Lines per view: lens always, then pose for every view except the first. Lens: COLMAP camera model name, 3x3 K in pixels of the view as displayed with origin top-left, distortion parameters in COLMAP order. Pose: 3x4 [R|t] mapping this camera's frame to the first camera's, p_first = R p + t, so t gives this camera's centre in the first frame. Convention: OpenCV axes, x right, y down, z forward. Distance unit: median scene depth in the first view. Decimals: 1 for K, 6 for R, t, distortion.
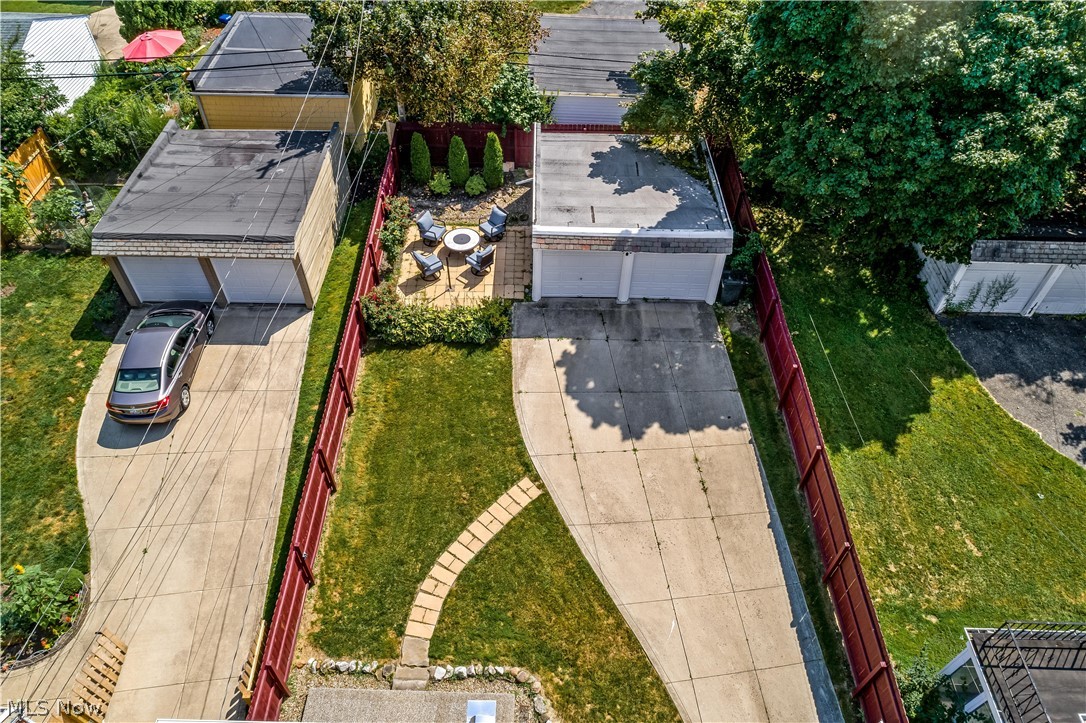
lens RADIAL K [[739.9, 0, 542.4], [0, 739.9, 361.4], [0, 0, 1]] dist [0.005353, -0.001308]
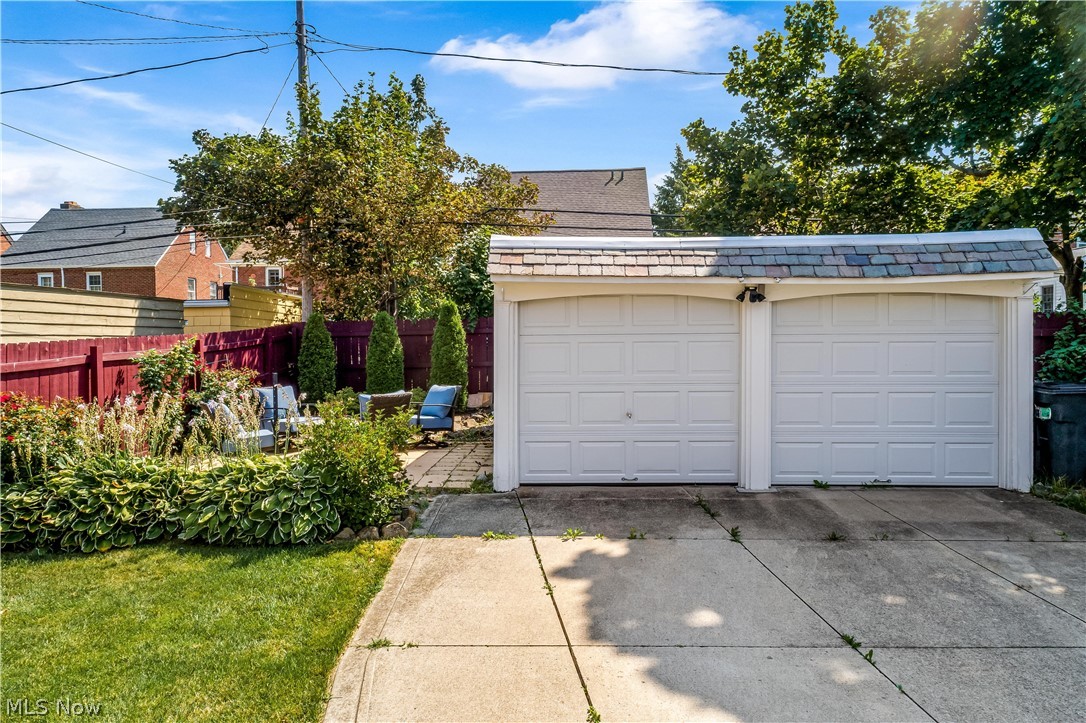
lens RADIAL K [[739.9, 0, 543.3], [0, 739.9, 361.9], [0, 0, 1]] dist [0.005353, -0.001308]
pose [[0.999003, -0.019010, -0.040392, 0.026534], [-0.016320, 0.686654, -0.726801, 0.135898], [0.041552, 0.726735, 0.685660, 0.758692]]
